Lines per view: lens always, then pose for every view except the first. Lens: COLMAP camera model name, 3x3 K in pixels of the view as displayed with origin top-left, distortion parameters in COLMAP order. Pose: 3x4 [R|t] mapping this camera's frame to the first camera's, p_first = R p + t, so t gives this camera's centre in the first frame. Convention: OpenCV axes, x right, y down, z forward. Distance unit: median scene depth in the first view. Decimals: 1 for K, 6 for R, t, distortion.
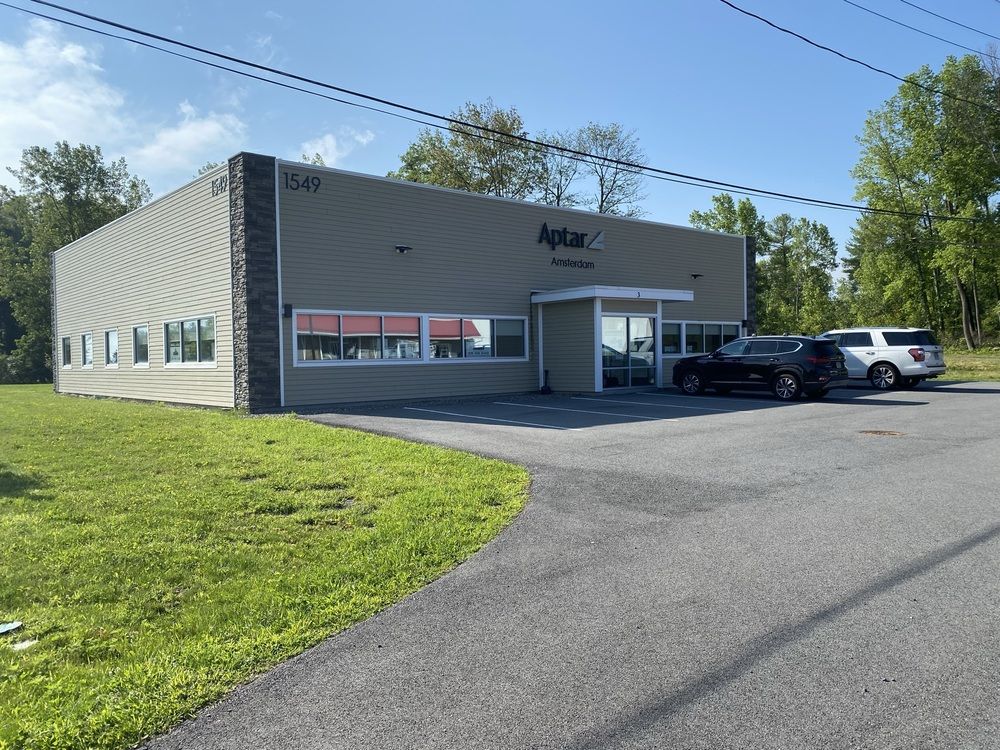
lens RADIAL K [[805.7, 0, 498.8], [0, 805.7, 402.3], [0, 0, 1]] dist [0.002963, 0.016775]
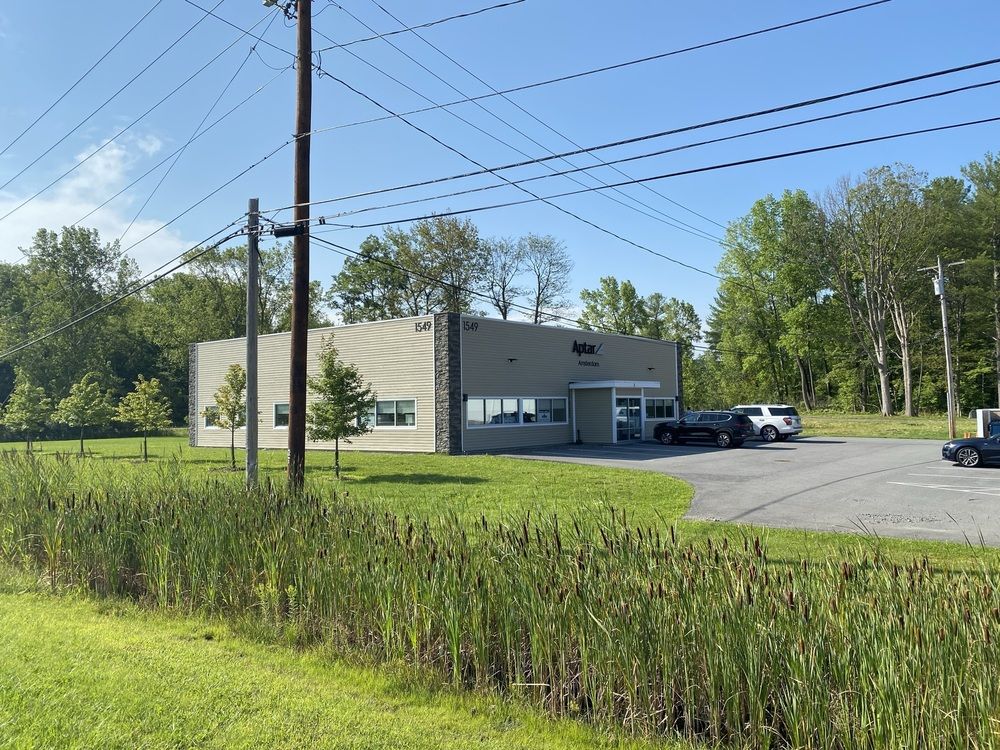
lens RADIAL K [[805.7, 0, 498.8], [0, 805.7, 402.3], [0, 0, 1]] dist [0.002963, 0.016775]
pose [[0.986118, 0.006577, 0.165913, -0.124157], [0.004516, 0.997783, -0.066395, 0.004009], [-0.165982, 0.066222, 0.983903, -0.195722]]
